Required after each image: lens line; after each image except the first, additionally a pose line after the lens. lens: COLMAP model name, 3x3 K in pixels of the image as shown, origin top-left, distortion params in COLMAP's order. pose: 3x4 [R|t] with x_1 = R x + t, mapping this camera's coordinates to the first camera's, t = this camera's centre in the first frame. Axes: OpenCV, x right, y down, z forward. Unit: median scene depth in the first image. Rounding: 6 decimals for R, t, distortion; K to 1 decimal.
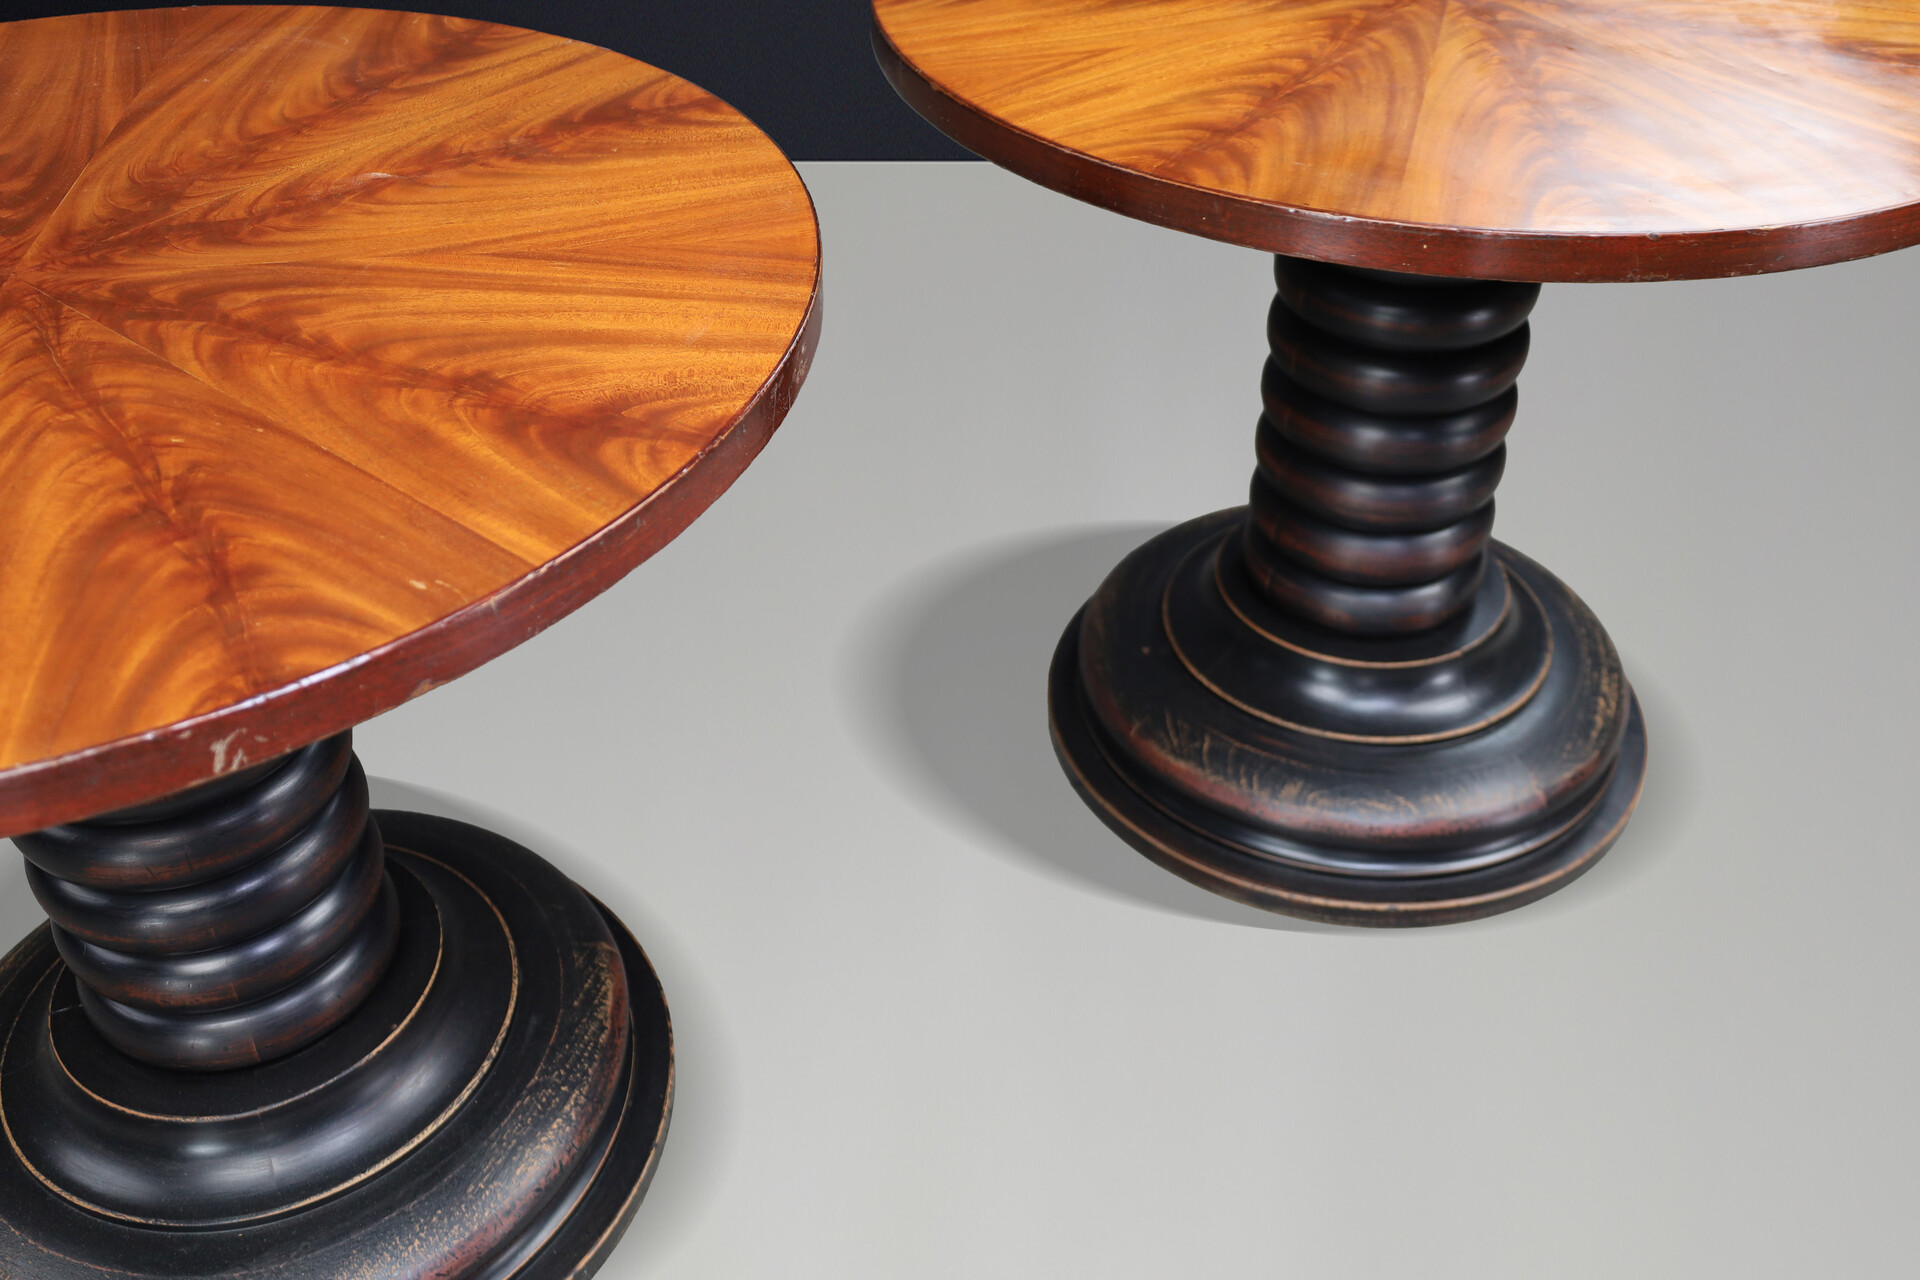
lens RADIAL K [[1807.7, 0, 957.2], [0, 1807.7, 674.2], [0, 0, 1]] dist [0.000578, -0.000828]
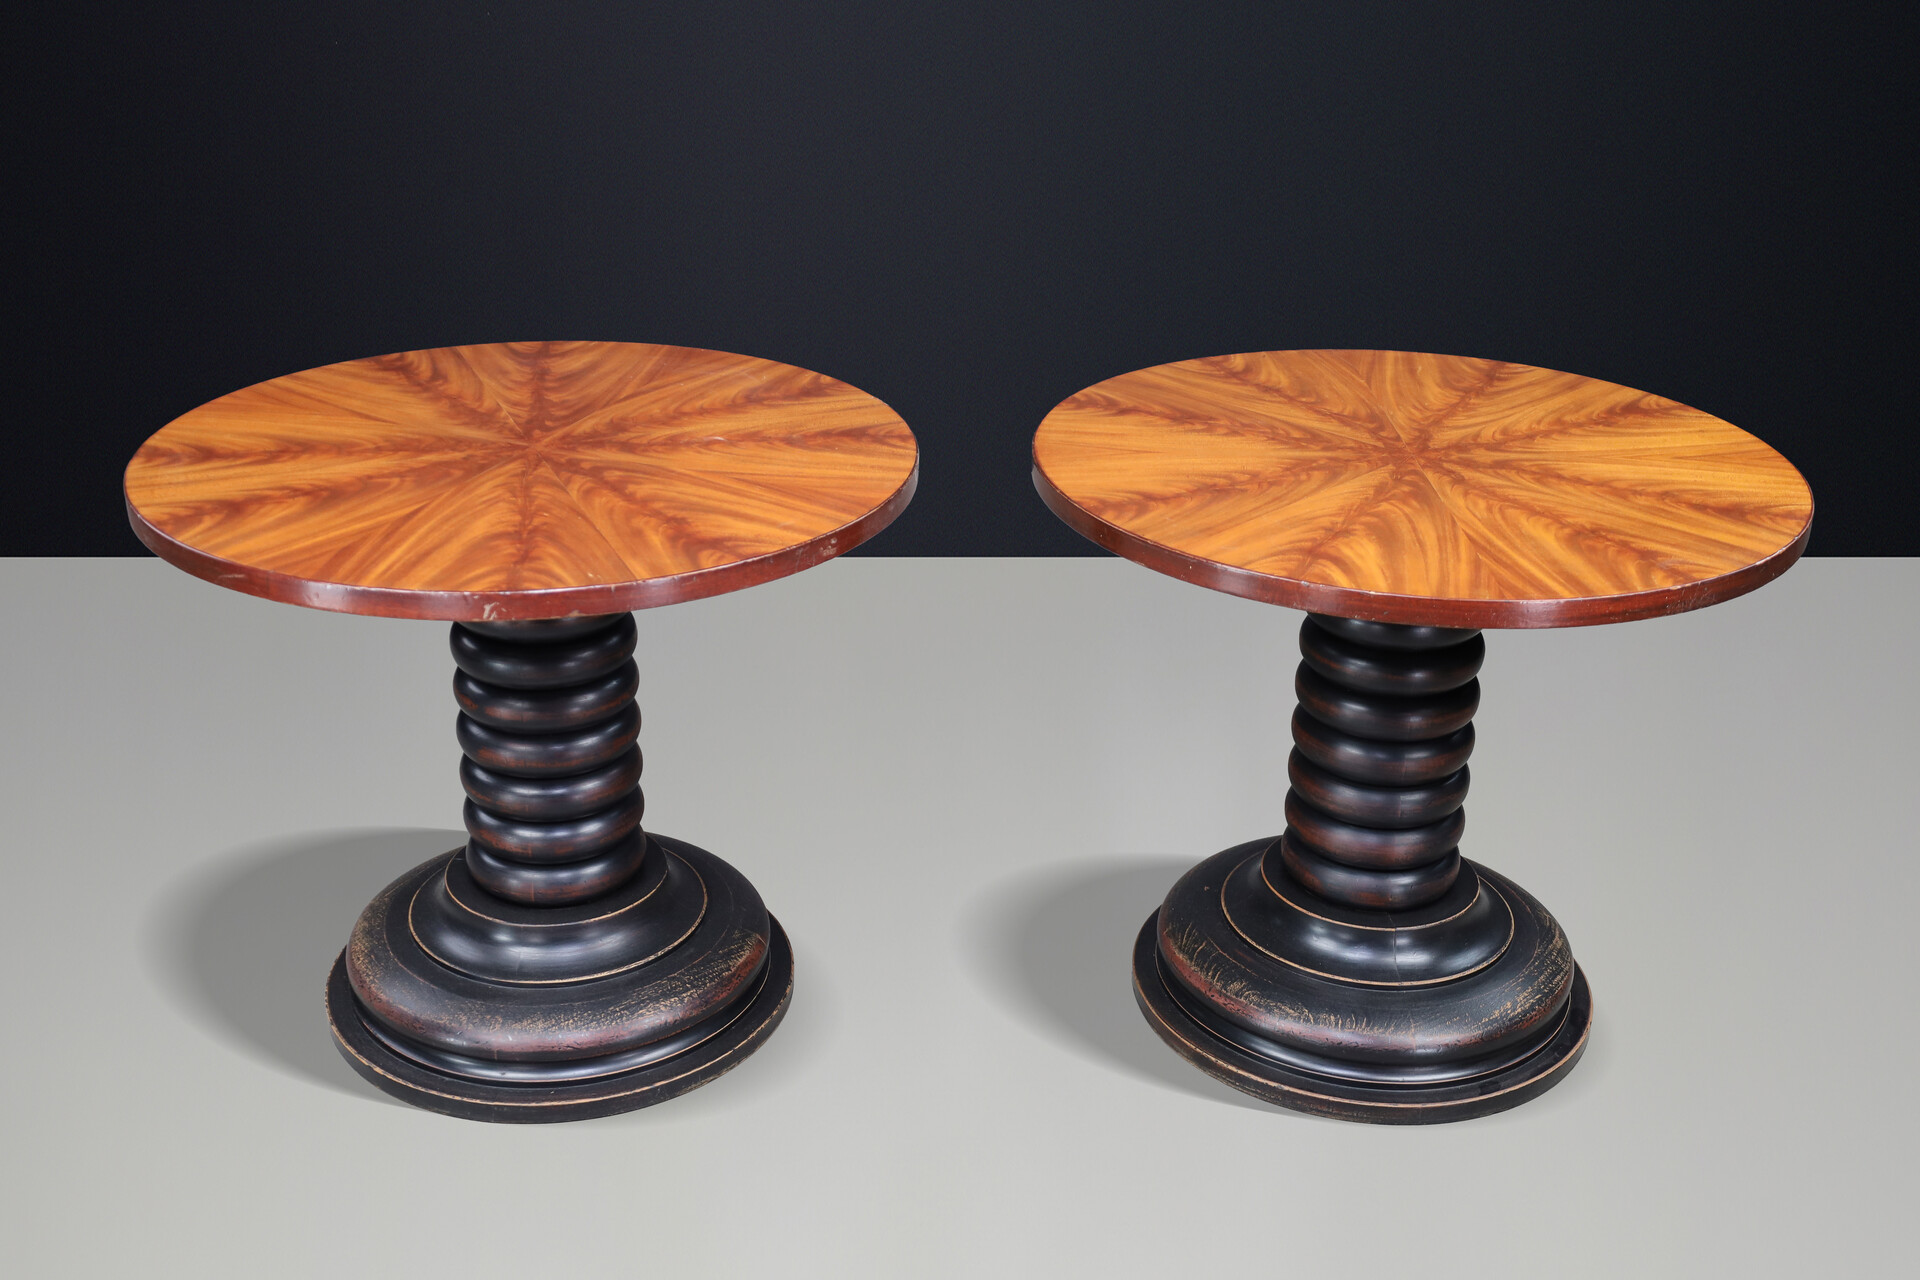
lens RADIAL K [[2309.5, 0, 960.0], [0, 2309.5, 640.0], [0, 0, 1]] dist [0.027532, 0.004434]
pose [[0.883747, 0.195655, -0.425100, 1.048211], [-0.301776, 0.932560, -0.198151, 0.353548], [0.357662, 0.303400, 0.883191, -1.075956]]
